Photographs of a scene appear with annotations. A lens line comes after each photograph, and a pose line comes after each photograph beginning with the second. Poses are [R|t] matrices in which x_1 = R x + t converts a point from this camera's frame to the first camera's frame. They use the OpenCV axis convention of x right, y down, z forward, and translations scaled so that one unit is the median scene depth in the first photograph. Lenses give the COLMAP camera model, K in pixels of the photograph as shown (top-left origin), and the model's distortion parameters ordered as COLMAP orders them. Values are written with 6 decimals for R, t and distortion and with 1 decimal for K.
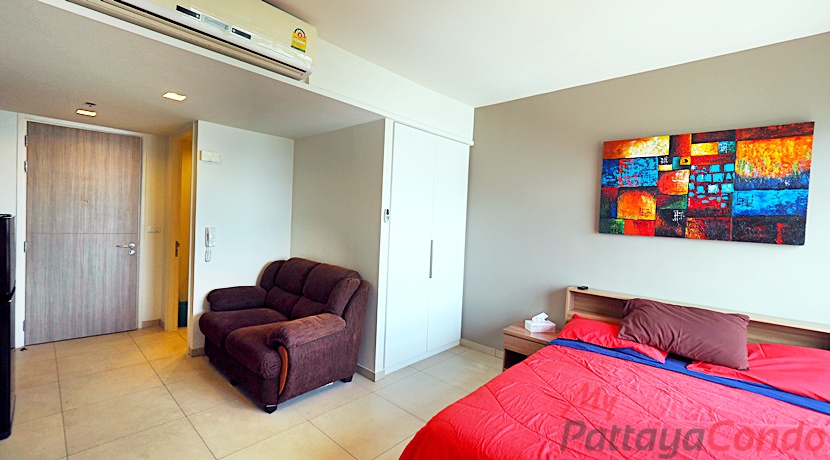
lens RADIAL K [[337.9, 0, 402.7], [0, 337.9, 225.9], [0, 0, 1]] dist [0.000832, -0.004663]
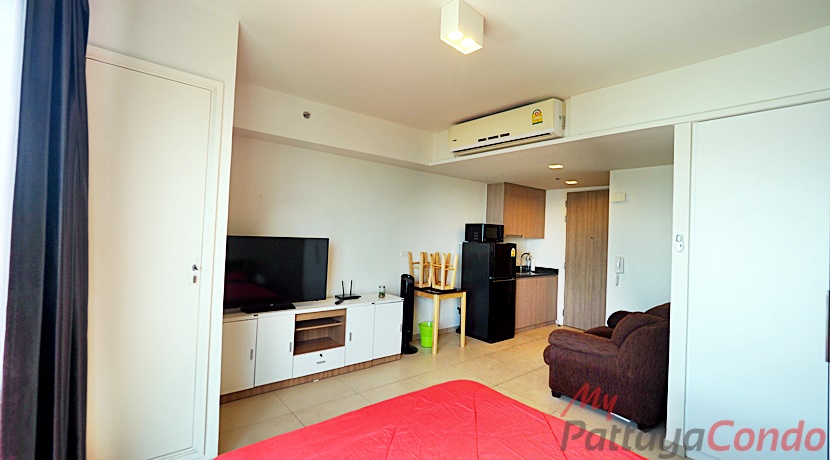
lens RADIAL K [[337.9, 0, 402.7], [0, 337.9, 225.9], [0, 0, 1]] dist [0.000832, -0.004663]
pose [[-0.100439, -0.062497, -0.992978, 0.899776], [-0.076877, 0.995529, -0.054882, 0.024954], [0.991969, 0.070825, -0.104794, 0.484953]]
